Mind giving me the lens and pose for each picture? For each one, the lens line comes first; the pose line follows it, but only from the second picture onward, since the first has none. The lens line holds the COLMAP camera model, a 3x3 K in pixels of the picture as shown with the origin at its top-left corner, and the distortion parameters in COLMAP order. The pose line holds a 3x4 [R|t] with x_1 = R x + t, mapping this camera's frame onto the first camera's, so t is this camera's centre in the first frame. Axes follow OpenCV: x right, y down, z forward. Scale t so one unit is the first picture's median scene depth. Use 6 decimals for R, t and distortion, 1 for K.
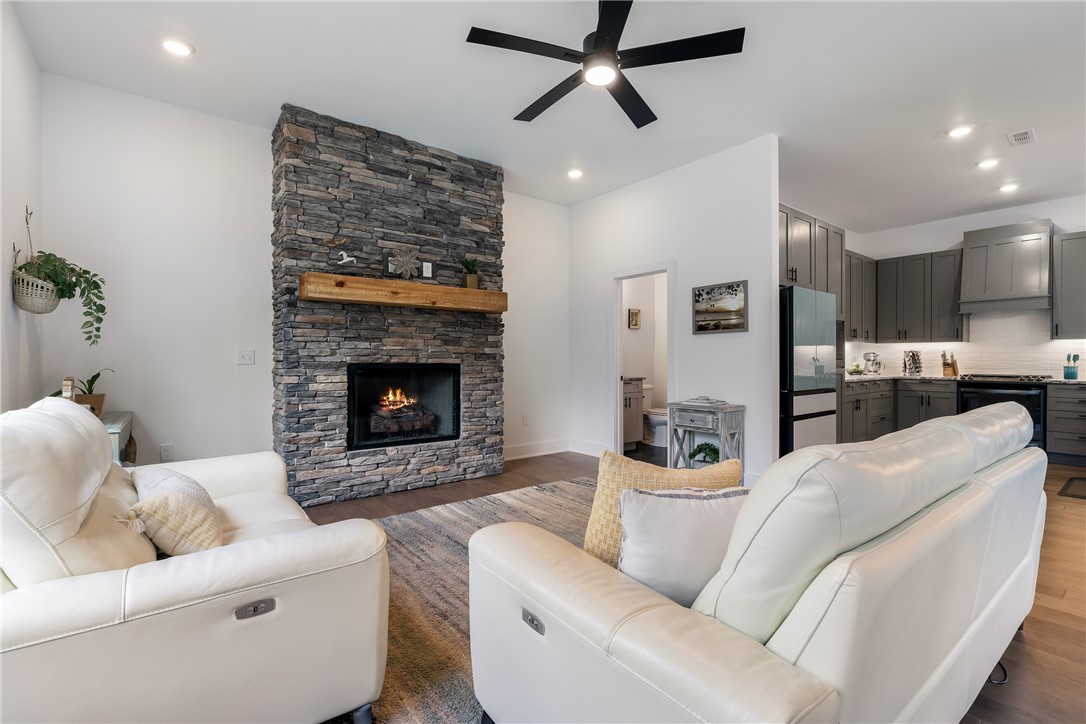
lens RADIAL K [[487.3, 0, 541.2], [0, 487.3, 359.7], [0, 0, 1]] dist [0.000386, -0.000356]
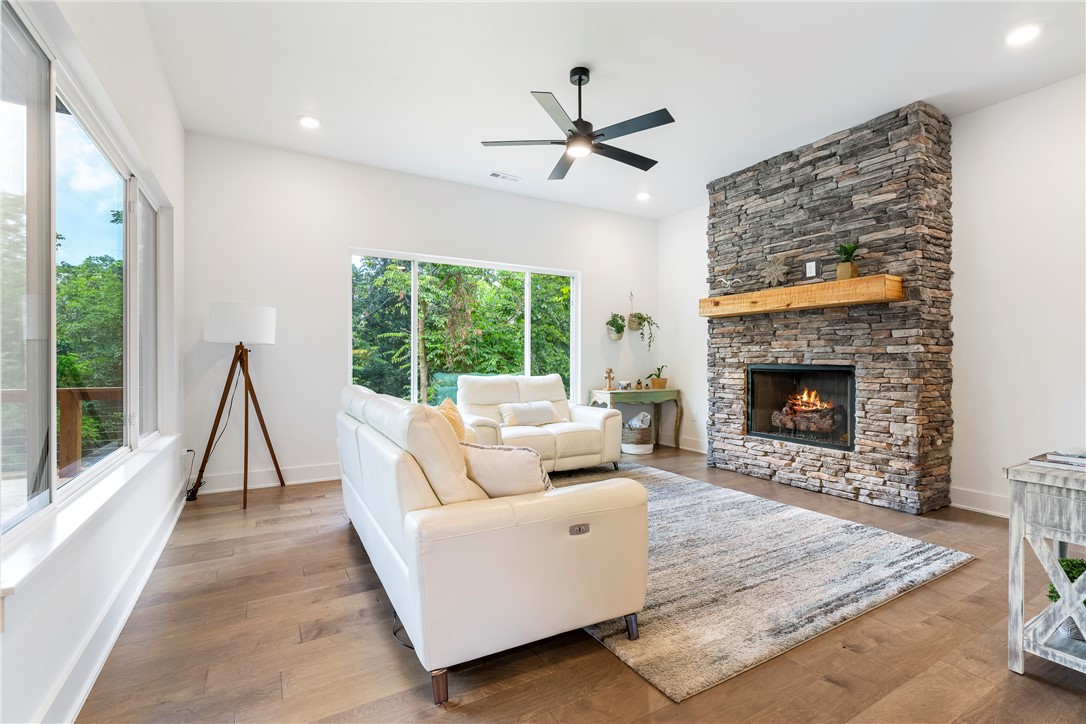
lens RADIAL K [[487.3, 0, 550.7], [0, 487.3, 364.5], [0, 0, 1]] dist [0.000386, -0.000356]
pose [[-0.122750, 0.002891, -0.992433, 0.809662], [-0.008257, 0.999958, 0.003934, 0.007823], [0.992403, 0.008677, -0.122721, 0.604217]]
